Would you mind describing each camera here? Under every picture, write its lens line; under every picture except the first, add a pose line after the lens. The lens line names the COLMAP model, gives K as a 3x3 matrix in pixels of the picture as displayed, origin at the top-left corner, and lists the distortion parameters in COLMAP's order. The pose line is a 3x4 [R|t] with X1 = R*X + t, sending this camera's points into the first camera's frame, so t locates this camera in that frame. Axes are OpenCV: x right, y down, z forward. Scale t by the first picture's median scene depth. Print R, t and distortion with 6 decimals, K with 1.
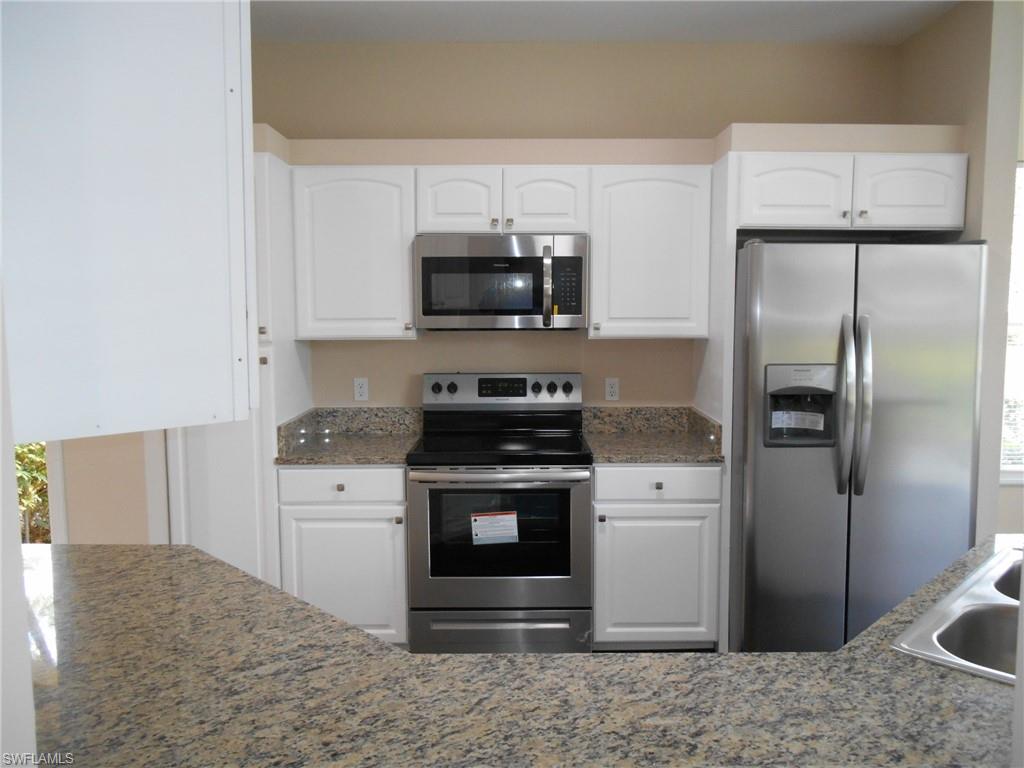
lens RADIAL K [[798.5, 0, 517.6], [0, 798.5, 380.9], [0, 0, 1]] dist [-0.011958, -0.009132]
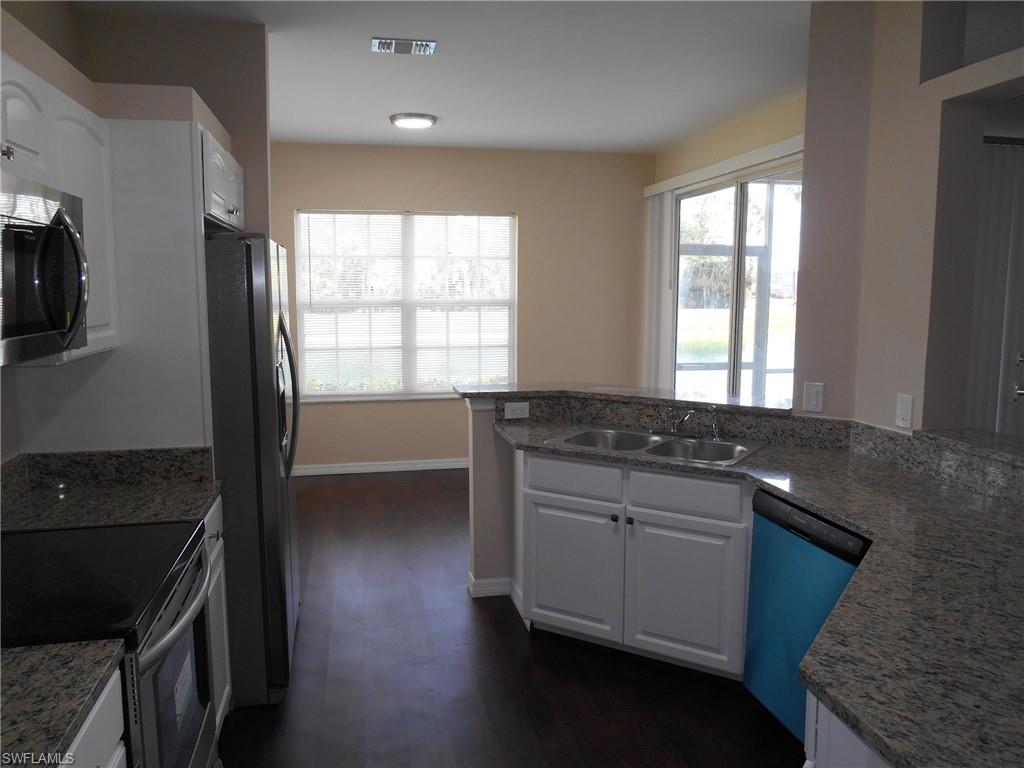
lens RADIAL K [[798.5, 0, 512.0], [0, 798.5, 384.2], [0, 0, 1]] dist [-0.011958, -0.009132]
pose [[-0.209510, -0.113490, 0.971198, -0.650990], [0.093180, 0.986404, 0.135368, -0.099536], [-0.973357, 0.118857, -0.196086, 0.876028]]
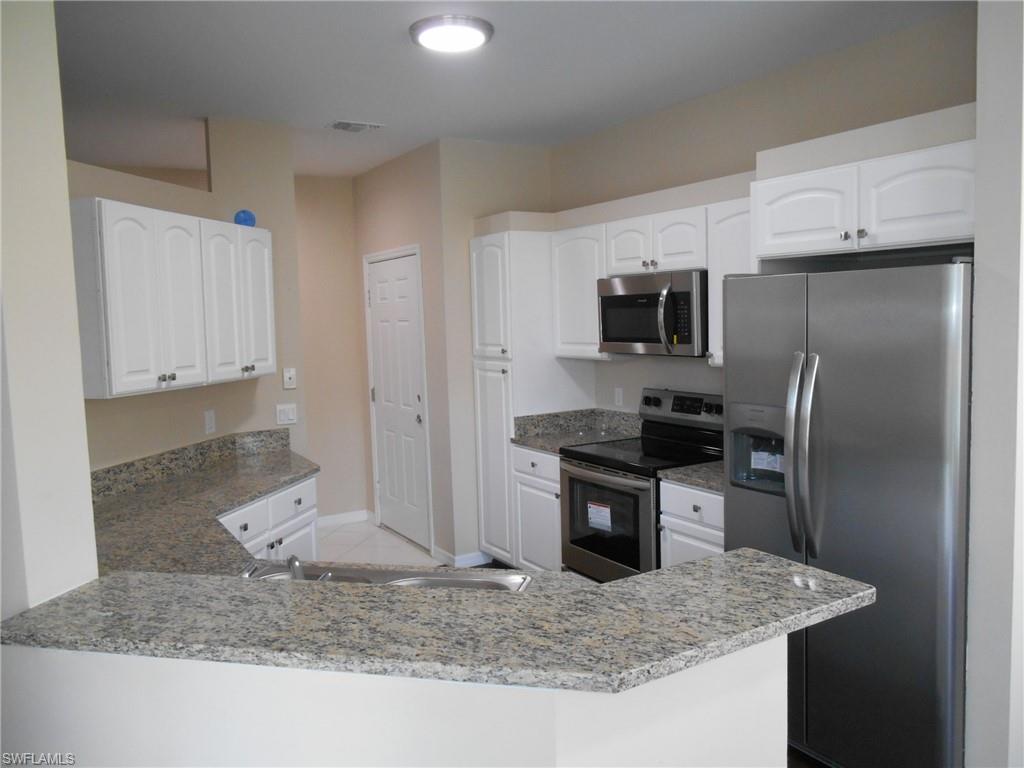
lens RADIAL K [[798.5, 0, 521.4], [0, 798.5, 385.3], [0, 0, 1]] dist [-0.011958, -0.009132]
pose [[0.513471, 0.064692, -0.855665, 0.969599], [-0.051024, 0.997692, 0.044811, -0.068093], [0.856589, 0.020651, 0.515586, 0.257776]]
